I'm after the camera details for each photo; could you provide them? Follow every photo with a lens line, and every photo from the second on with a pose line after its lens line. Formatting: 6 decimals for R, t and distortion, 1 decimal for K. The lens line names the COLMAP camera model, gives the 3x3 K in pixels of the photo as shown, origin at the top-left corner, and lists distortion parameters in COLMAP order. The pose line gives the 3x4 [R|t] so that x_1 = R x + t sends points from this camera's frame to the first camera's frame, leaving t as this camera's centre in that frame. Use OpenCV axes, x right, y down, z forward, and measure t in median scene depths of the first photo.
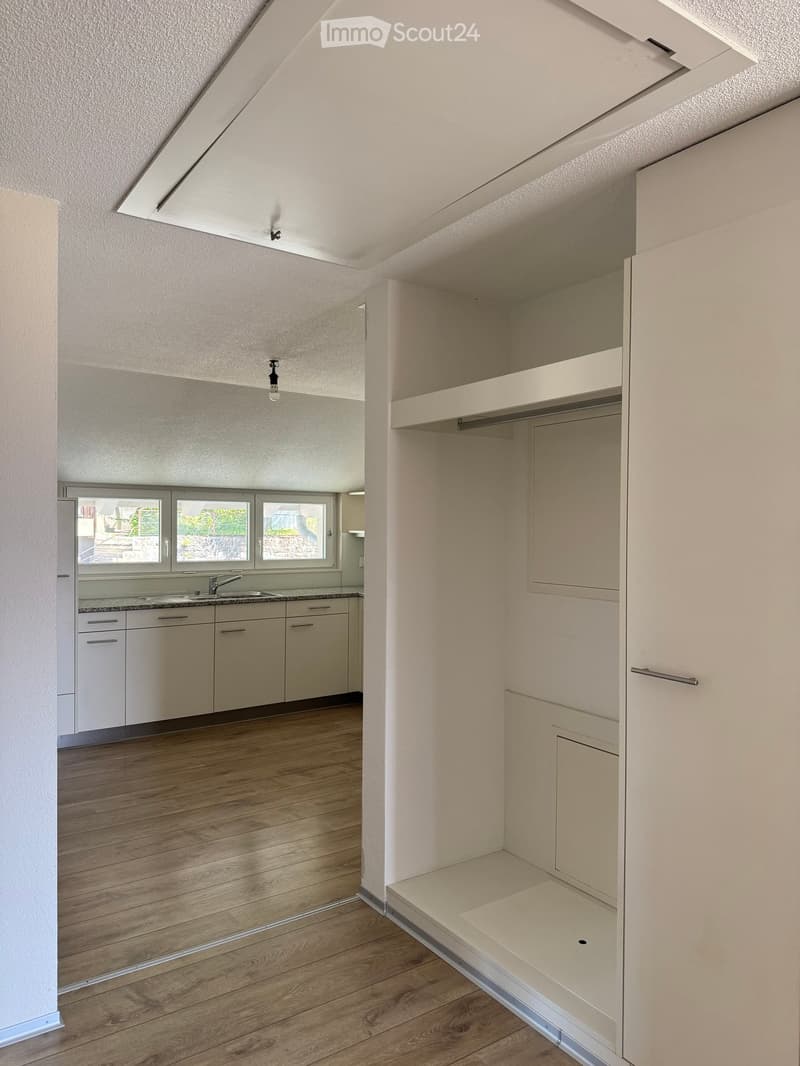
lens RADIAL K [[741.9, 0, 403.1], [0, 741.9, 528.6], [0, 0, 1]] dist [0.010297, 0.000326]
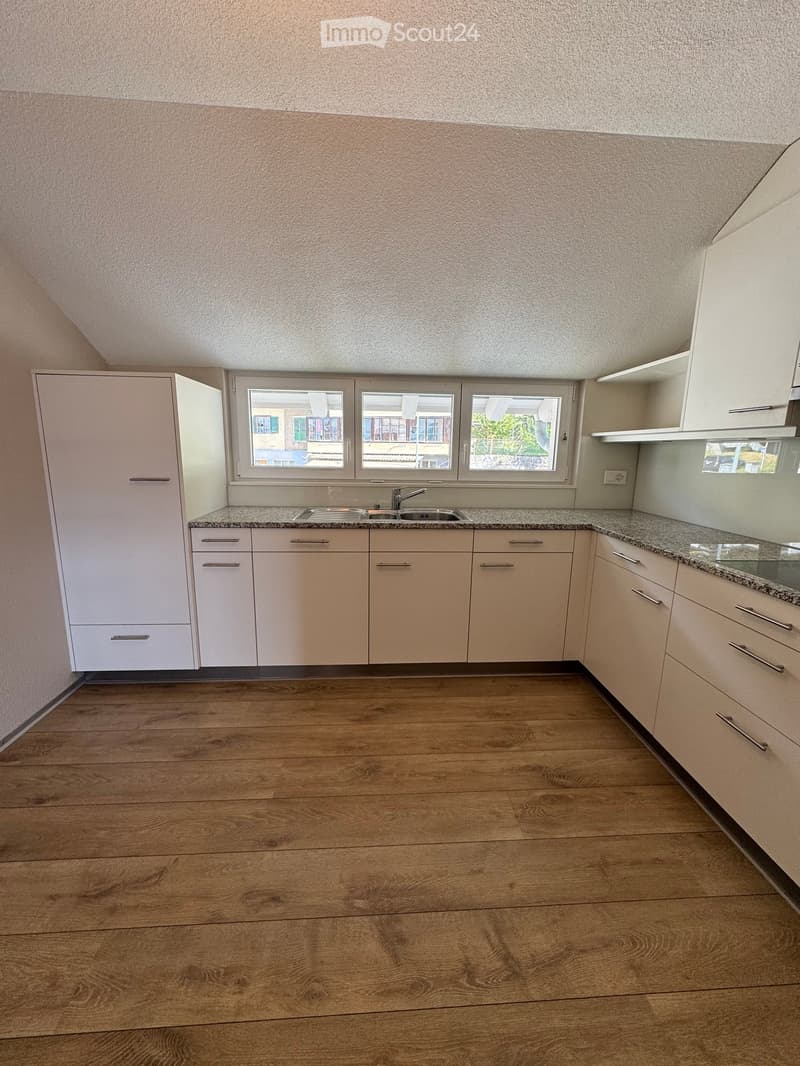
lens RADIAL K [[425.2, 0, 401.3], [0, 425.2, 535.0], [0, 0, 1]] dist [-0.004132, 0.001046]
pose [[0.857771, 0.111402, -0.501815, -0.015346], [-0.014576, 0.981112, 0.192890, 0.025918], [0.513825, -0.158141, 0.843193, 0.608174]]
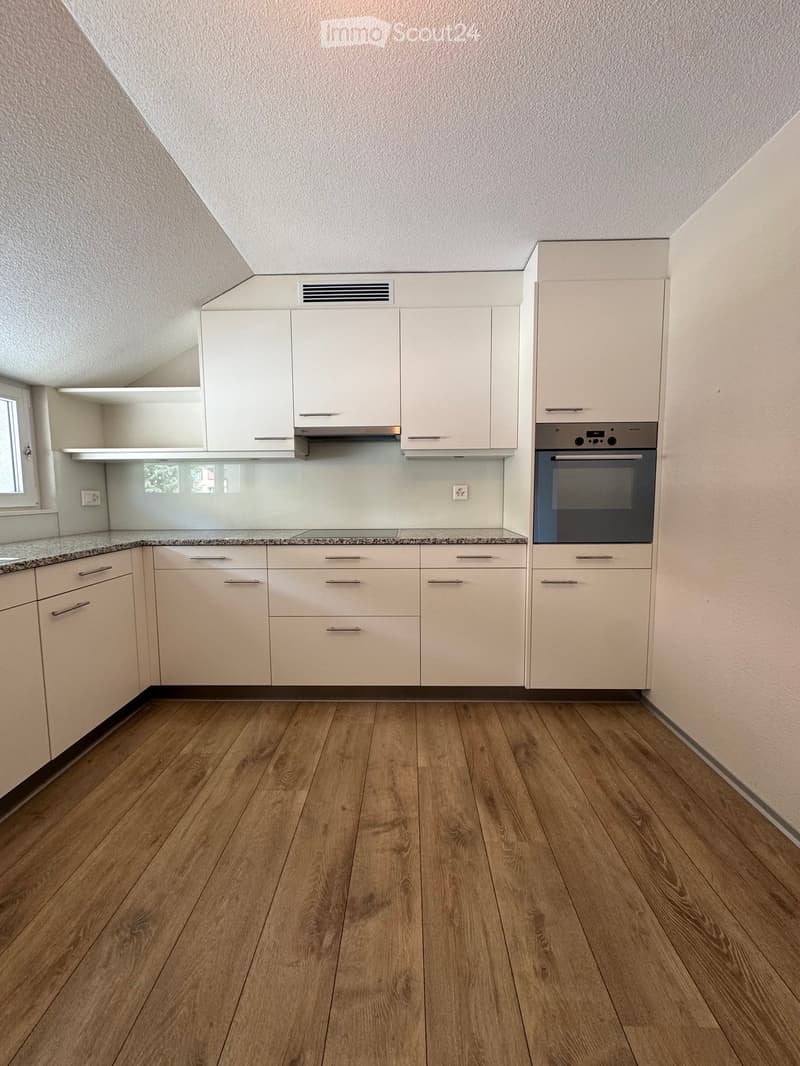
lens RADIAL K [[425.2, 0, 401.8], [0, 425.2, 533.3], [0, 0, 1]] dist [-0.004132, 0.001046]
pose [[0.580568, -0.088033, 0.809439, -0.234769], [0.012028, 0.994957, 0.099583, 0.047982], [-0.814123, -0.048079, 0.578699, 0.618982]]
